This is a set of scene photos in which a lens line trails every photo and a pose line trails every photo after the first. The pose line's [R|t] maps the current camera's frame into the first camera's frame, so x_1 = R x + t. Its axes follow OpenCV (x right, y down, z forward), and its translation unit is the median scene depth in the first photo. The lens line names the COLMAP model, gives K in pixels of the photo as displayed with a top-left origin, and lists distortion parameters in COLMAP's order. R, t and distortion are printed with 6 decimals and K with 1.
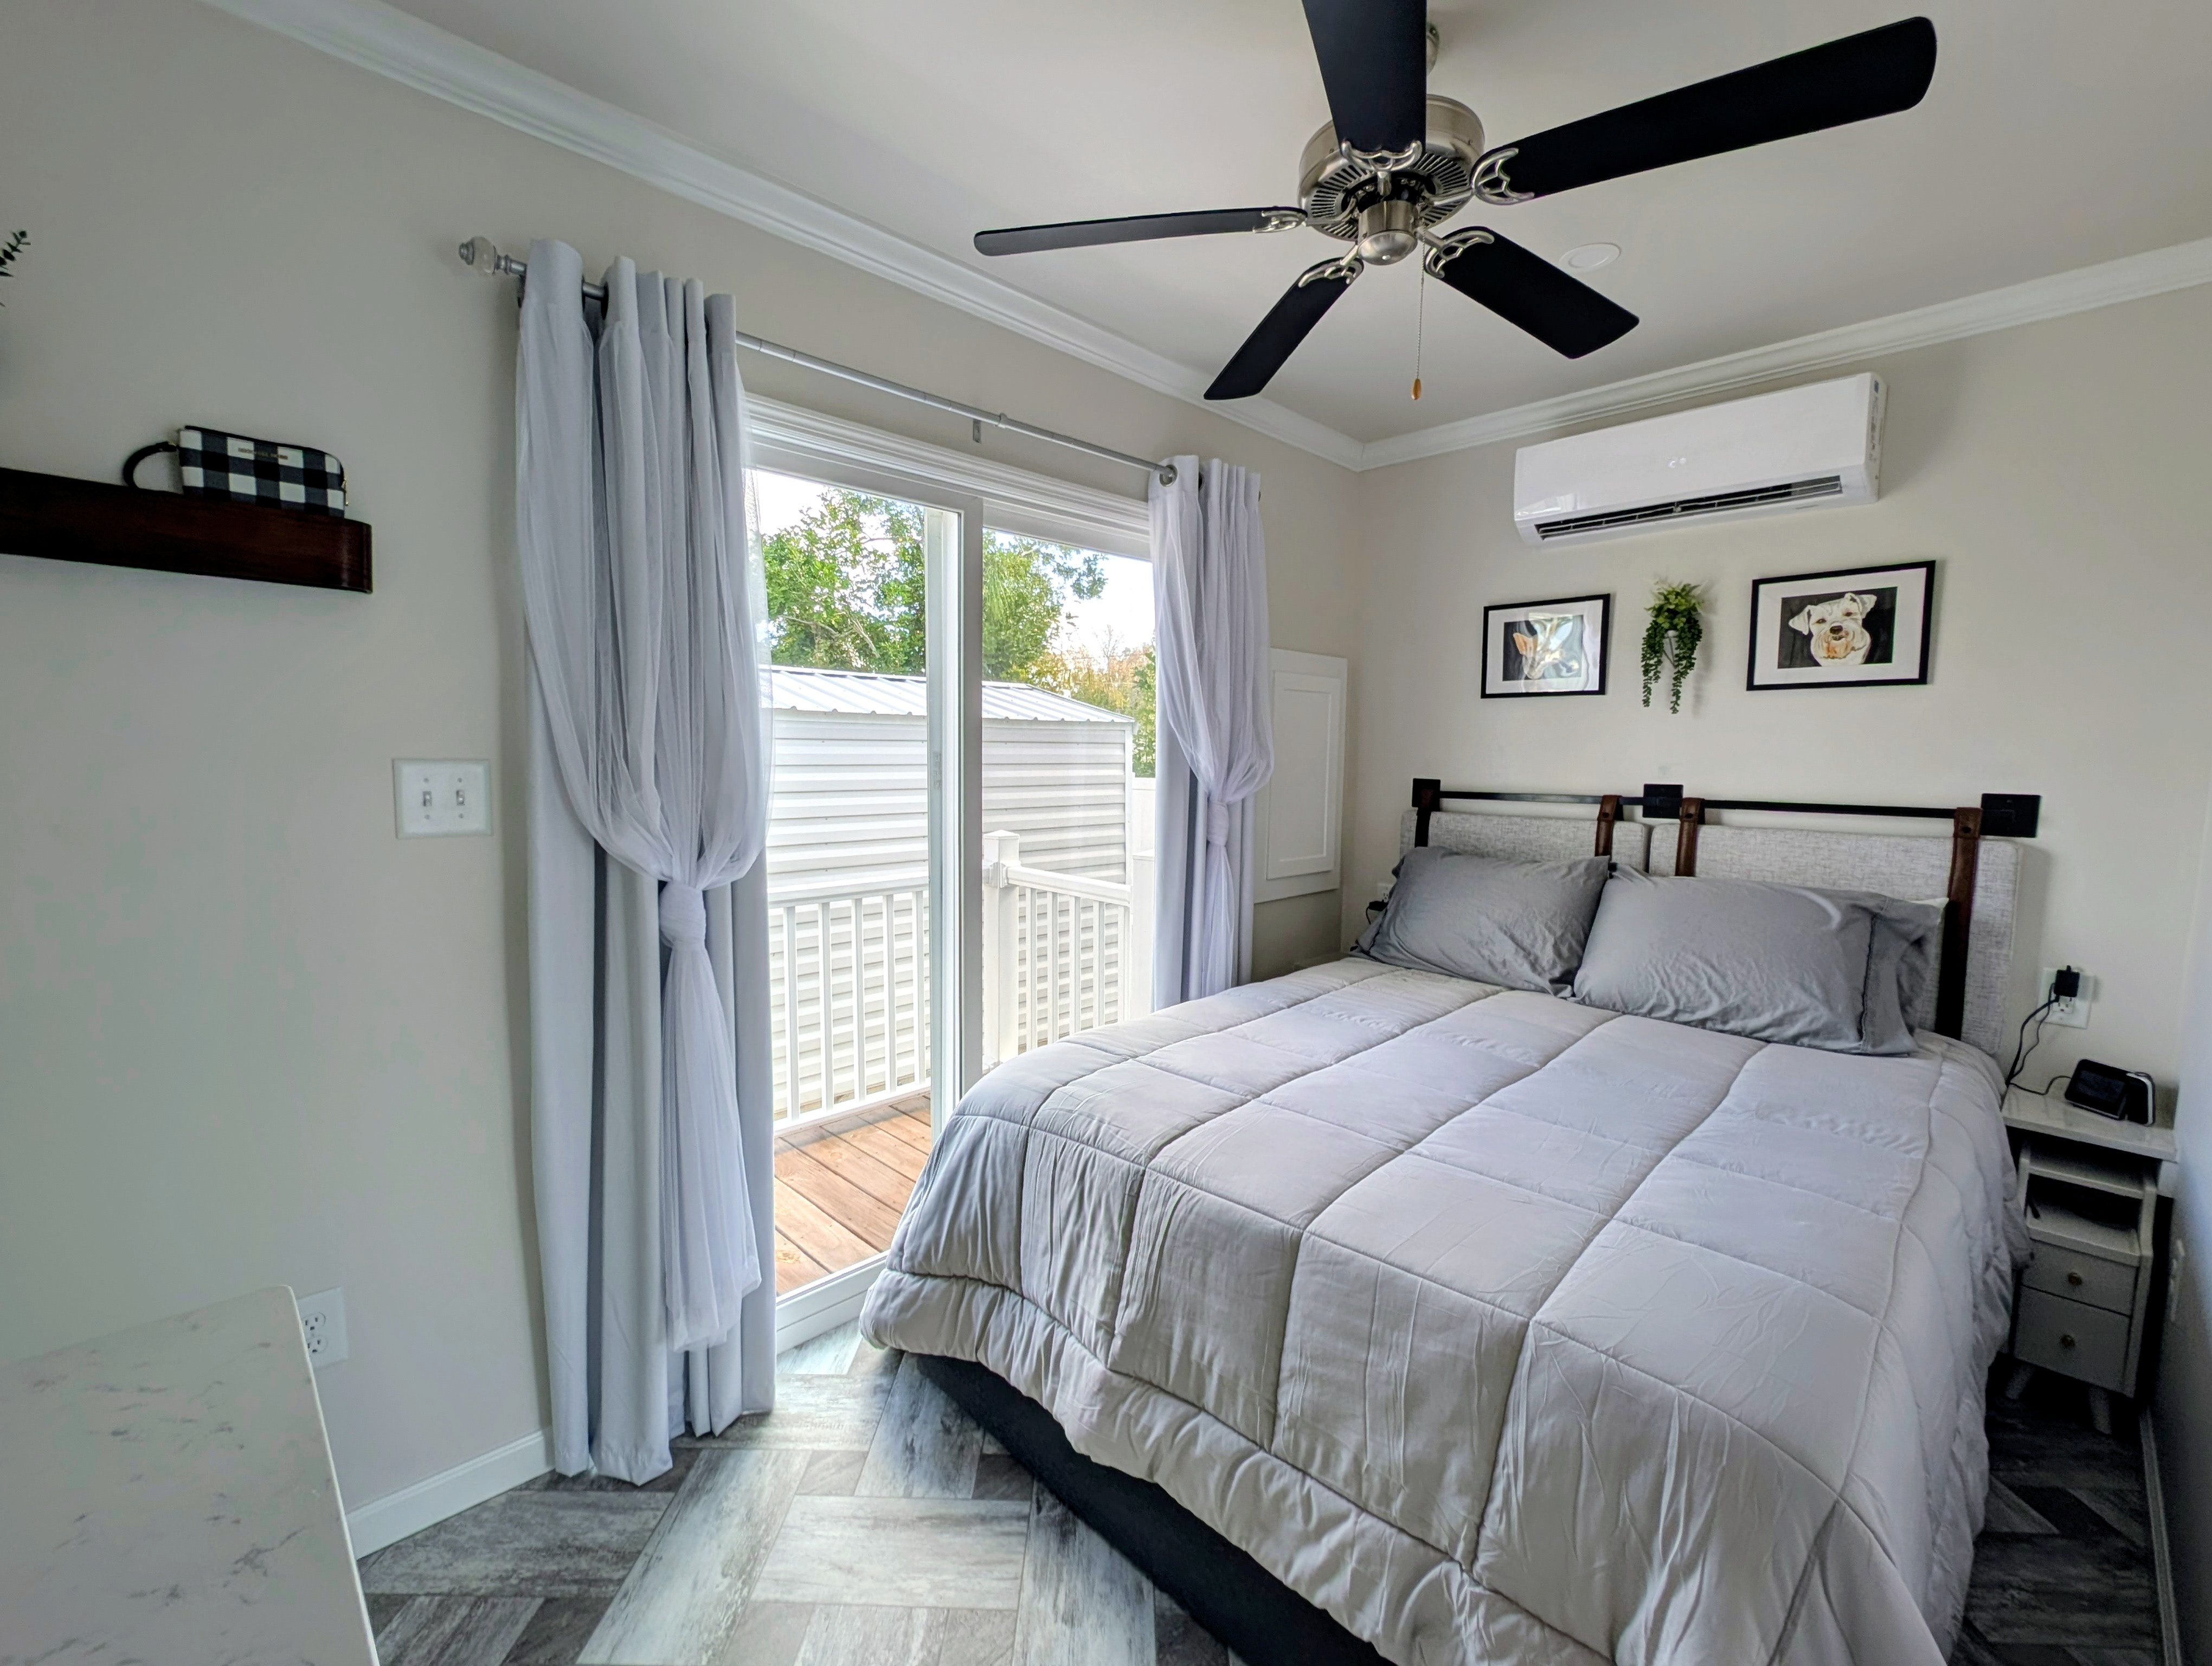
lens RADIAL K [[1000.1, 0, 1111.4], [0, 1000.1, 855.1], [0, 0, 1]] dist [0.020789, -0.031283]
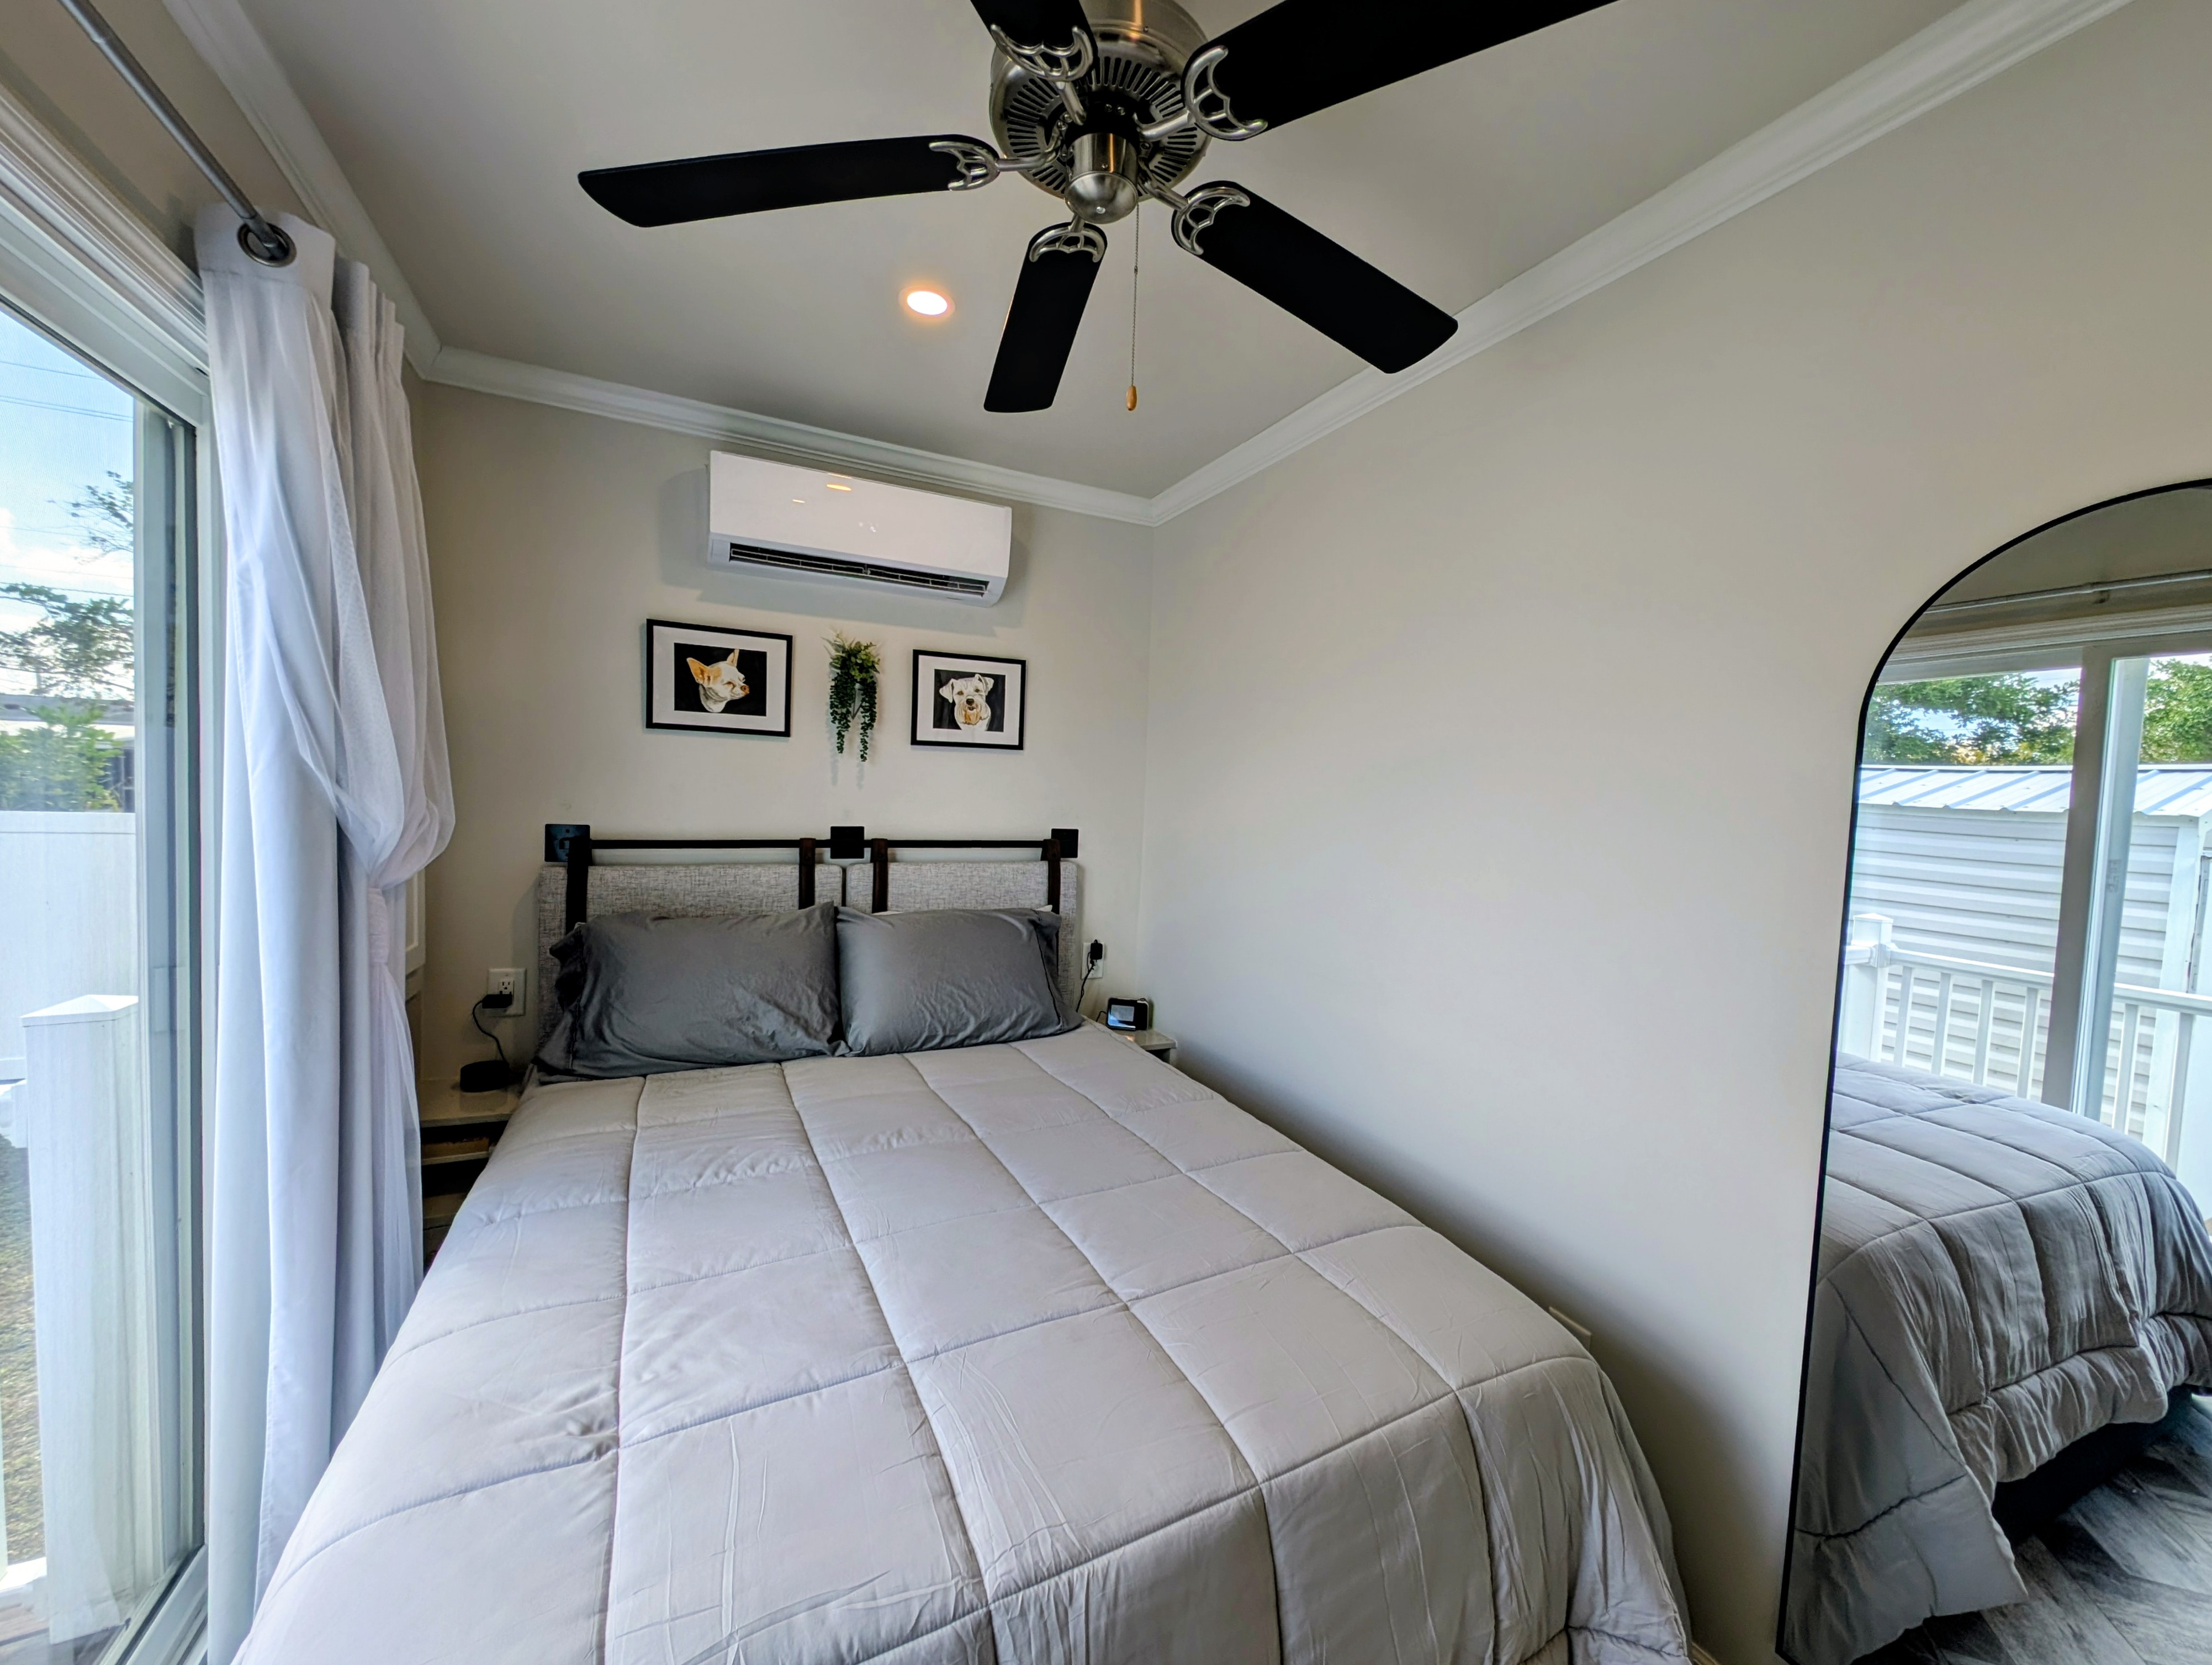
lens RADIAL K [[848.9, 0, 1106.0], [0, 848.9, 832.5], [0, 0, 1]] dist [-0.000163, -0.000324]
pose [[0.284633, -0.048967, 0.957385, -0.266399], [0.062950, 0.997494, 0.032303, -0.088047], [-0.956567, 0.051073, 0.287002, 0.559629]]
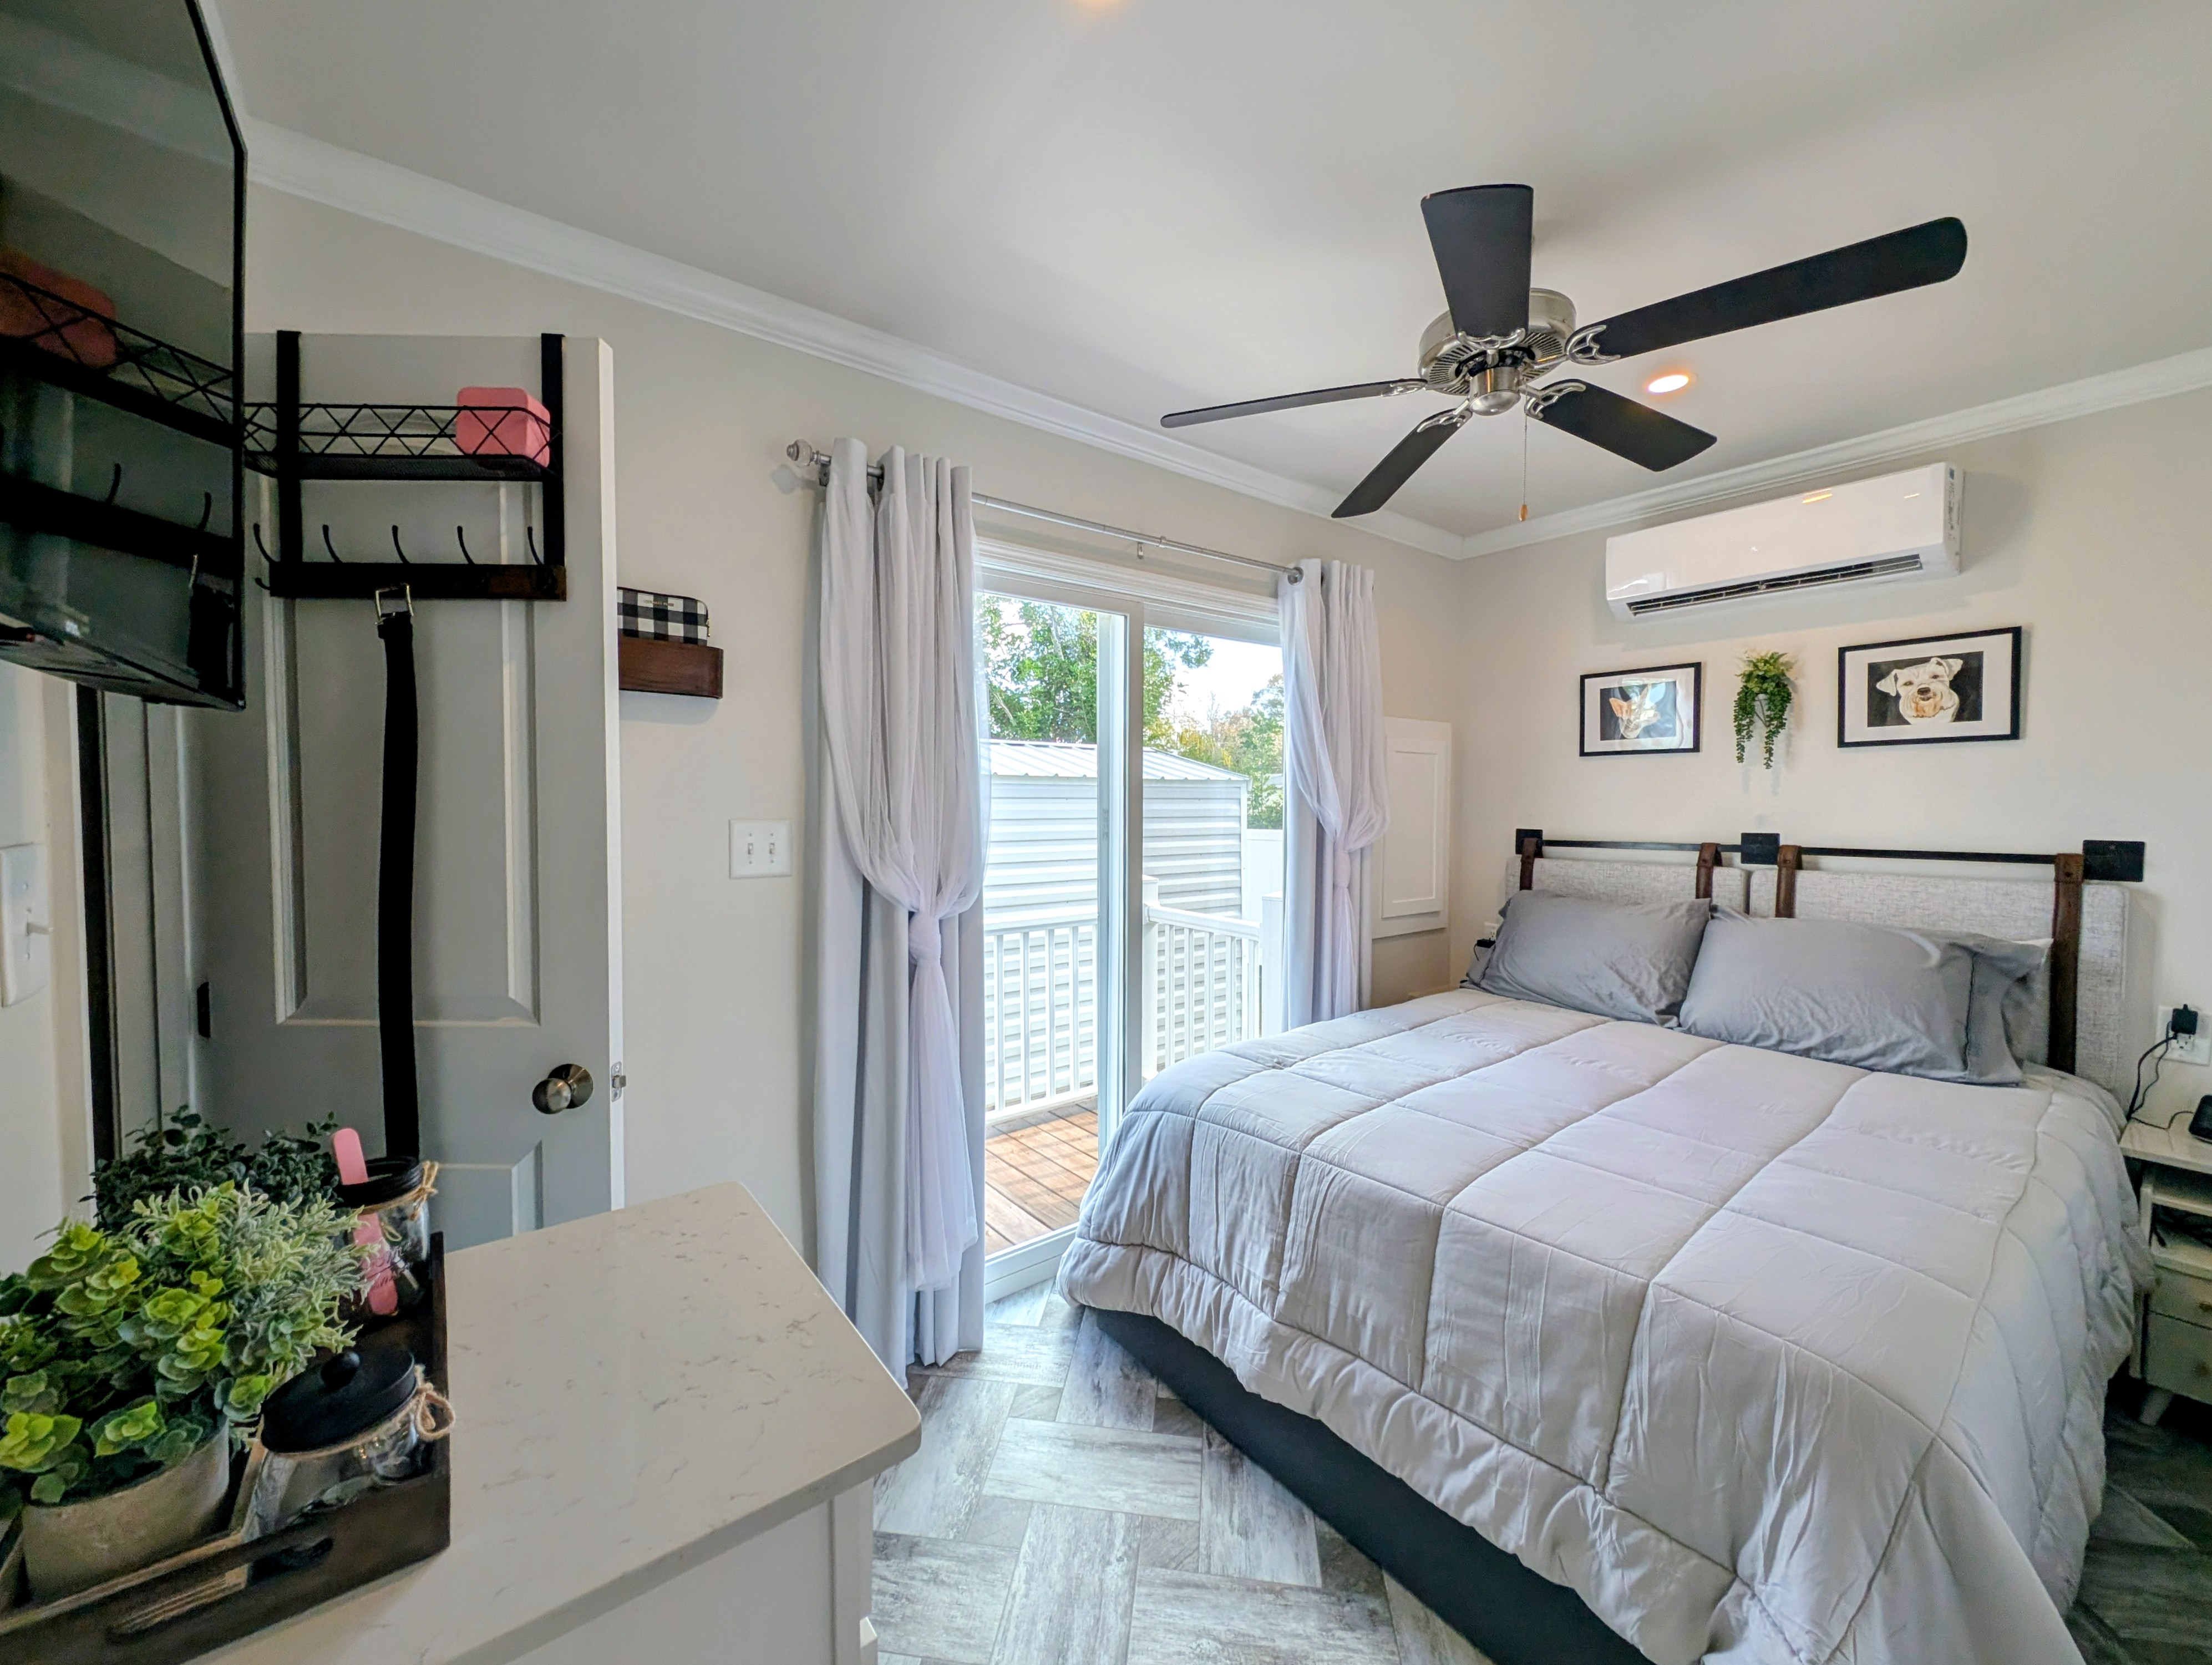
lens RADIAL K [[934.8, 0, 1075.8], [0, 934.8, 839.0], [0, 0, 1]] dist [0.000195, -0.008872]
pose [[0.990634, -0.004192, -0.136476, -0.056903], [-0.004866, 0.997810, -0.065973, 0.007428], [0.136454, 0.066019, 0.988444, -0.120912]]
